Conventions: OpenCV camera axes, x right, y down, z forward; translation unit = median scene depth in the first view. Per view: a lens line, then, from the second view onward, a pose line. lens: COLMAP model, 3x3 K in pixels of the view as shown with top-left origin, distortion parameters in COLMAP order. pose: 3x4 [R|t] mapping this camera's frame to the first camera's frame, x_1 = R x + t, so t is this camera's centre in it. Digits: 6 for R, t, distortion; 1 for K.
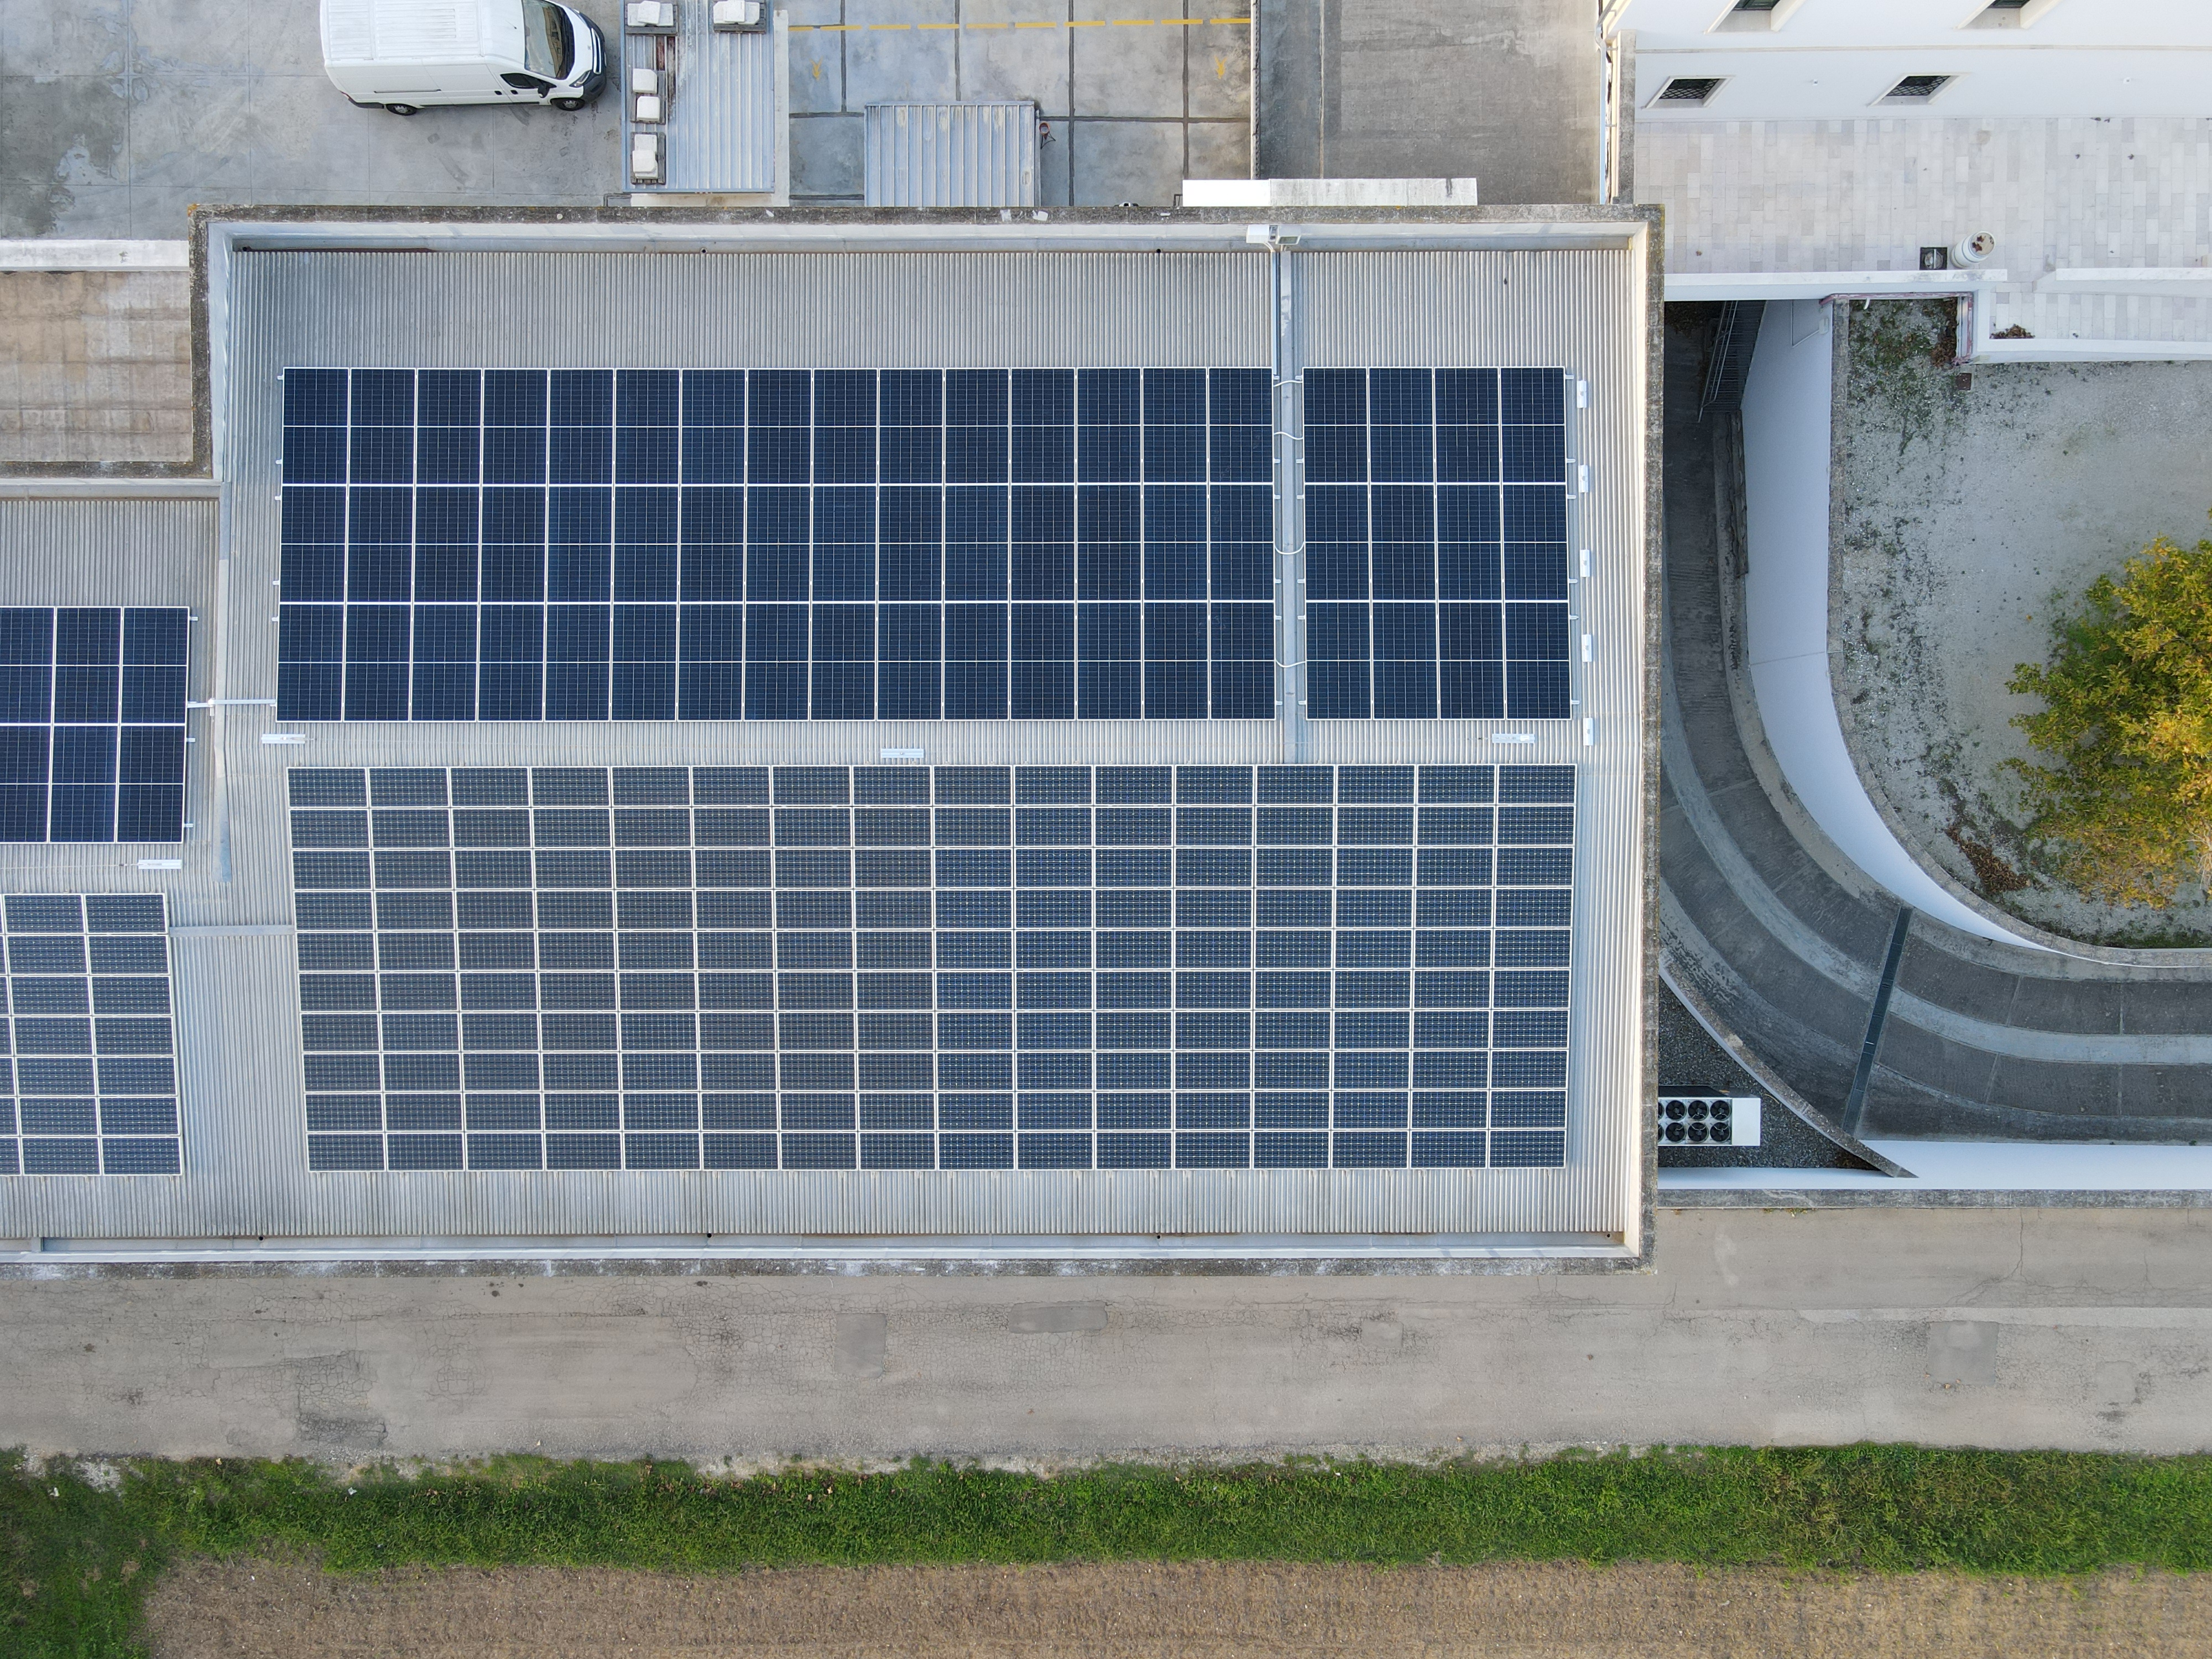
lens RADIAL K [[1541.3, 0, 1119.4], [0, 1541.3, 829.2], [0, 0, 1]] dist [0.033265, -0.034921]
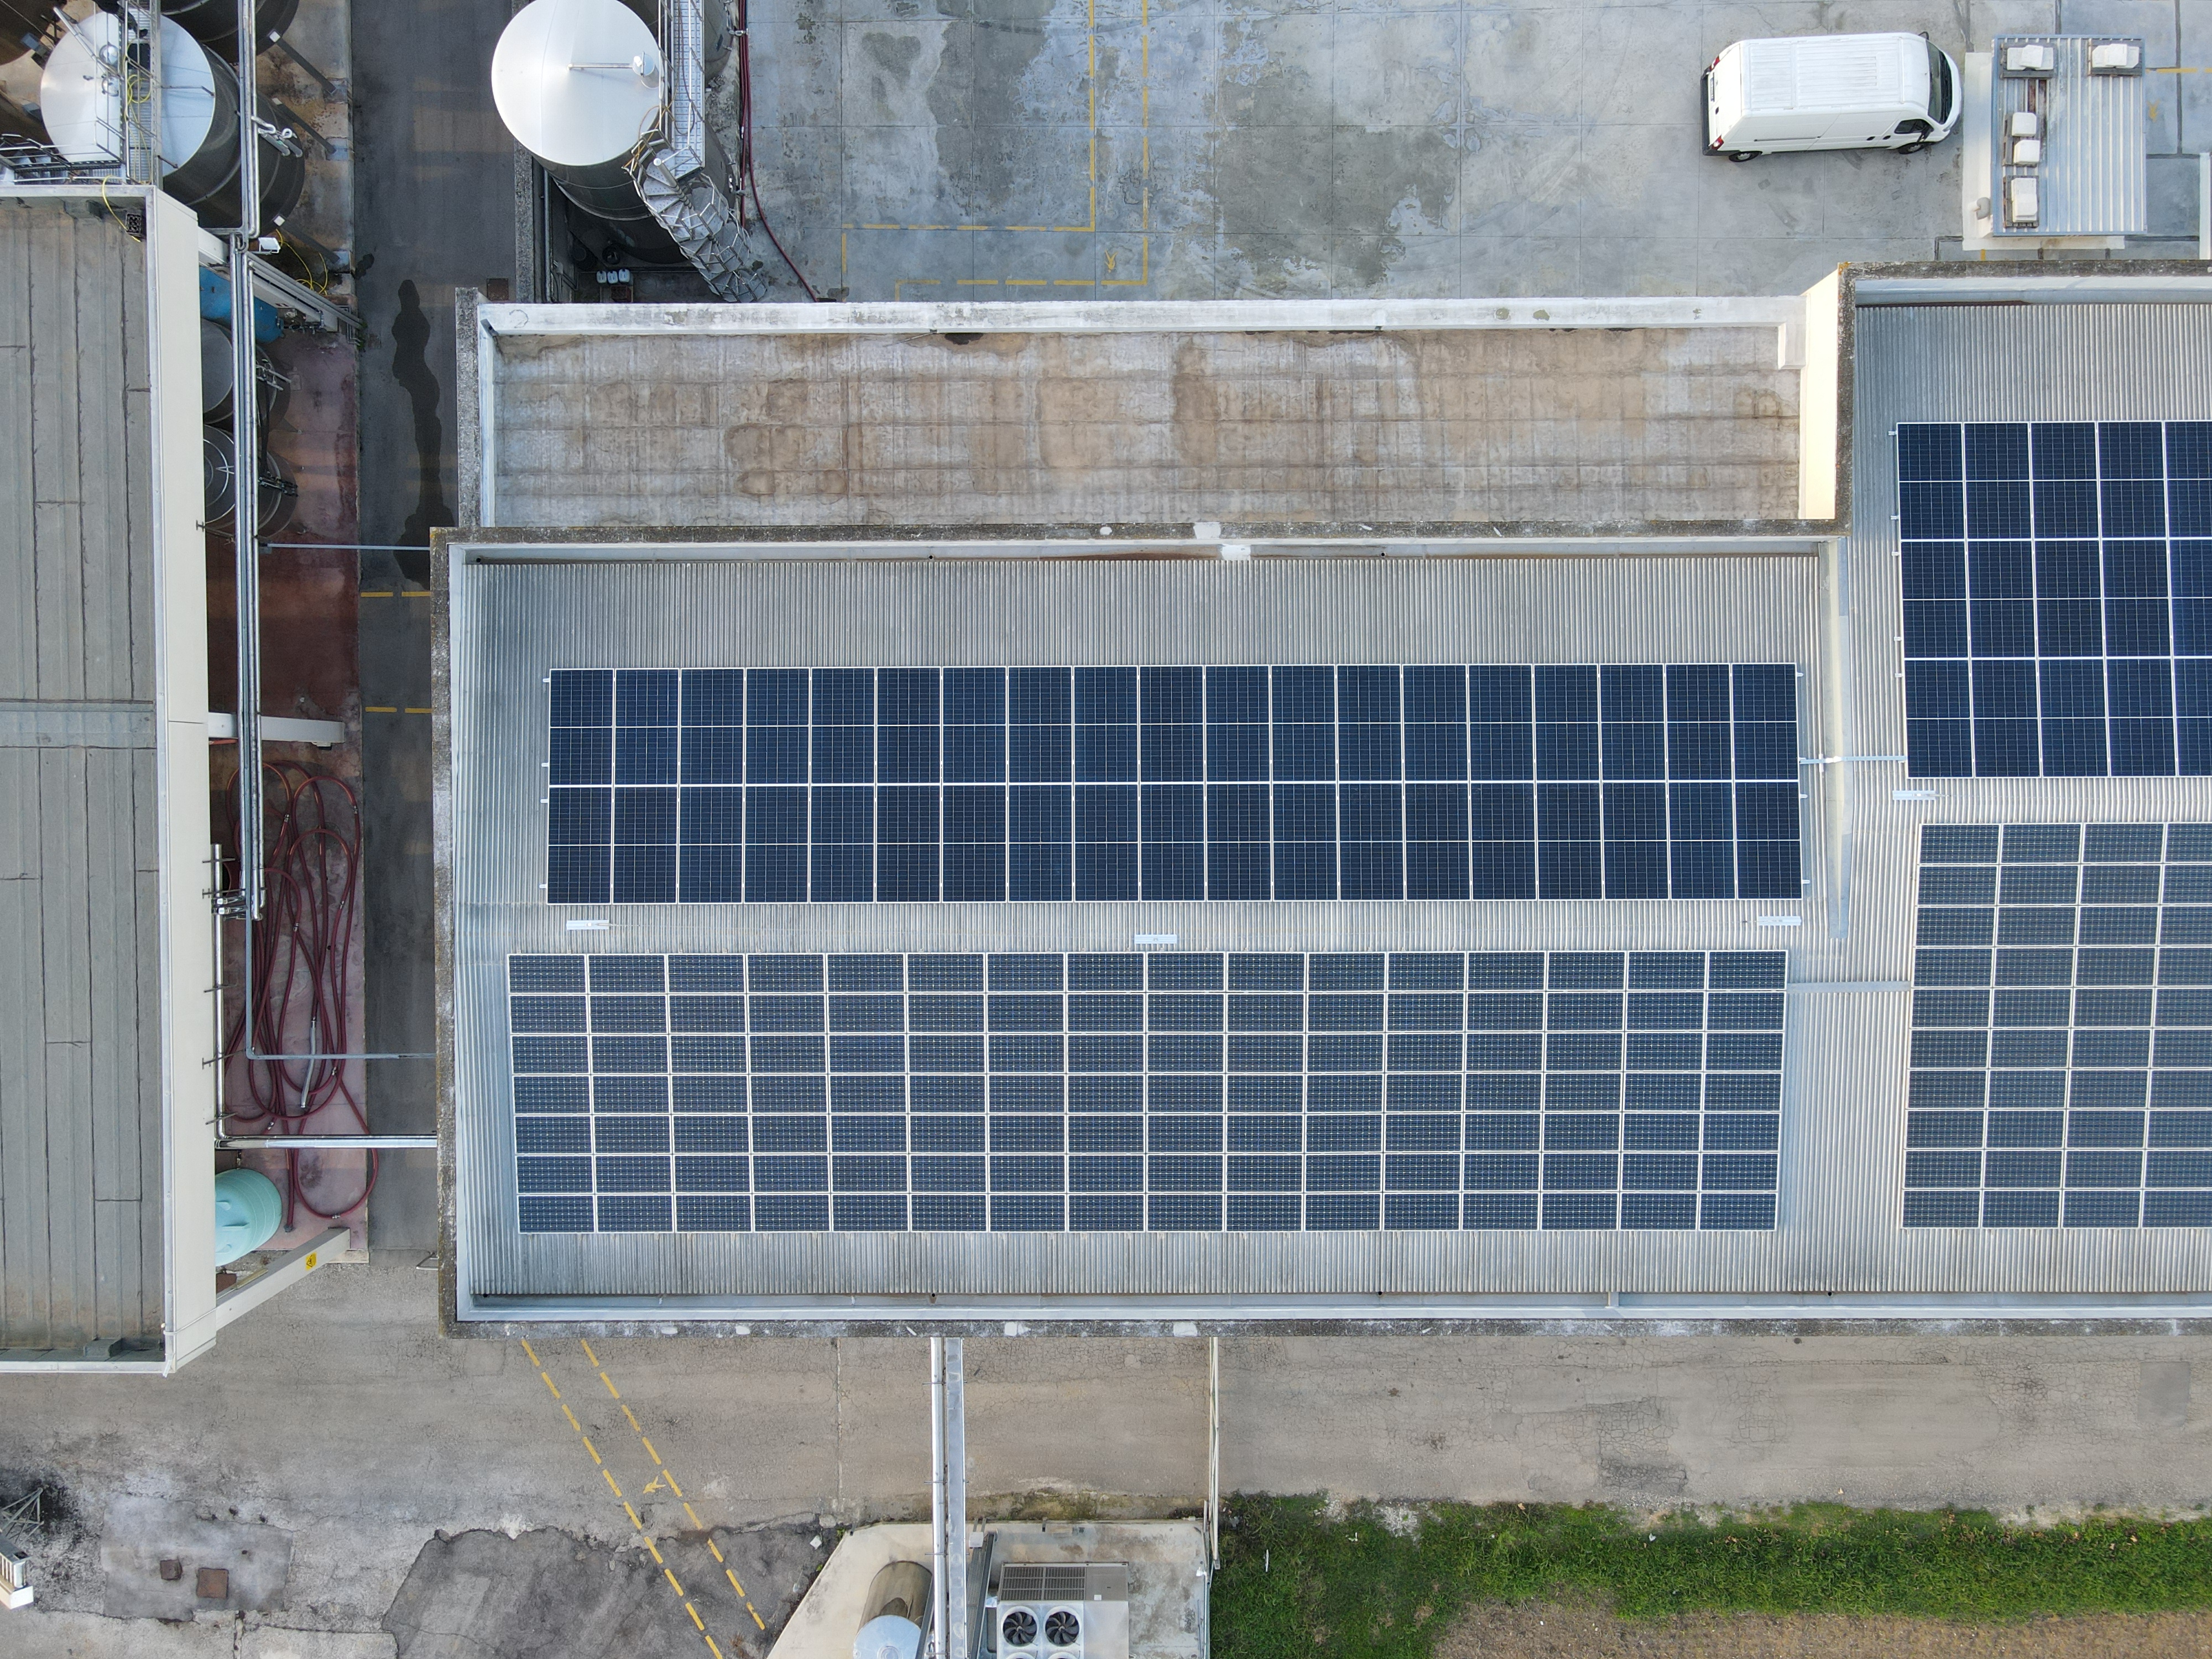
lens RADIAL K [[1541.3, 0, 1017.3], [0, 1541.3, 826.0], [0, 0, 1]] dist [0.033265, -0.034921]
pose [[0.999807, -0.004061, -0.019230, -0.907802], [0.004032, 0.999991, -0.001530, -0.032577], [0.019236, 0.001453, 0.999814, -0.007271]]
